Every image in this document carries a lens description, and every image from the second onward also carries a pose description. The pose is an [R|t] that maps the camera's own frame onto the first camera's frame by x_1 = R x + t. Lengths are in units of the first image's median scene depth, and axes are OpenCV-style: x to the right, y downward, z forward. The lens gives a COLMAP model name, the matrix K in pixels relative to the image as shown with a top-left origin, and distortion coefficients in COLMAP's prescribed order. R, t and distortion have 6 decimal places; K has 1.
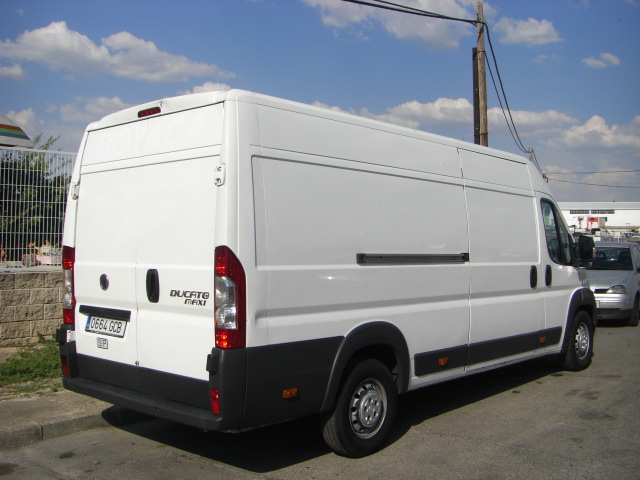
lens RADIAL K [[716.2, 0, 320.0], [0, 716.2, 240.0], [0, 0, 1]] dist [-0.148587, -0.013578]
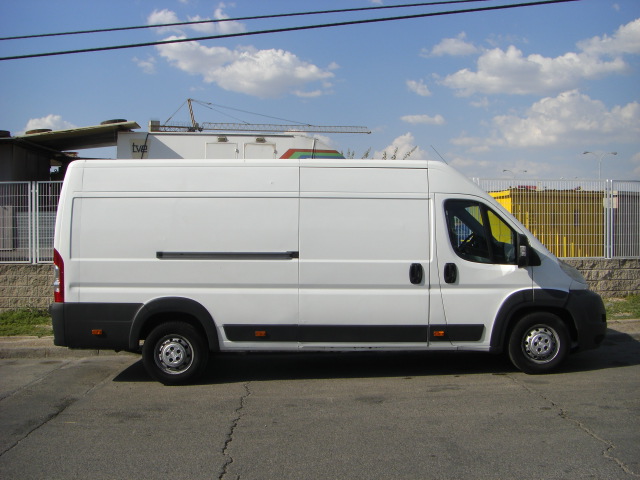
lens RADIAL K [[716.2, 0, 320.0], [0, 716.2, 240.0], [0, 0, 1]] dist [-0.148587, -0.013578]
pose [[0.682815, -0.009064, -0.730535, 1.422443], [0.013339, 0.999911, 0.000062, -0.002134], [0.730469, -0.009786, 0.682875, 0.204262]]
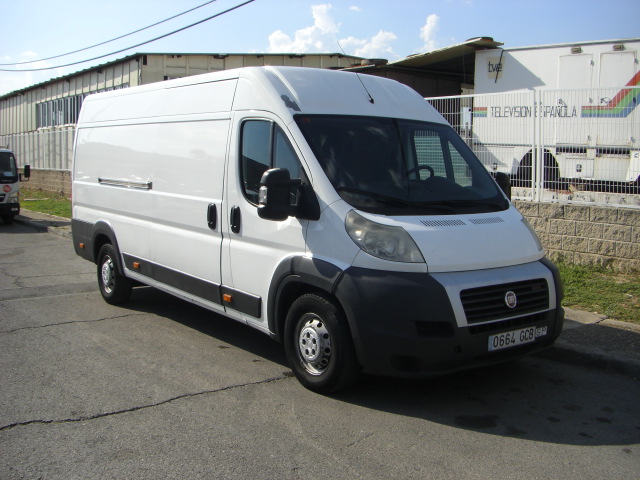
lens RADIAL K [[716.2, 0, 320.0], [0, 716.2, 240.0], [0, 0, 1]] dist [-0.148587, -0.013578]
pose [[-0.198719, 0.100022, -0.974939, 1.577890], [-0.014273, 0.994378, 0.104925, -0.015897], [0.979953, 0.034766, -0.196174, 1.835981]]
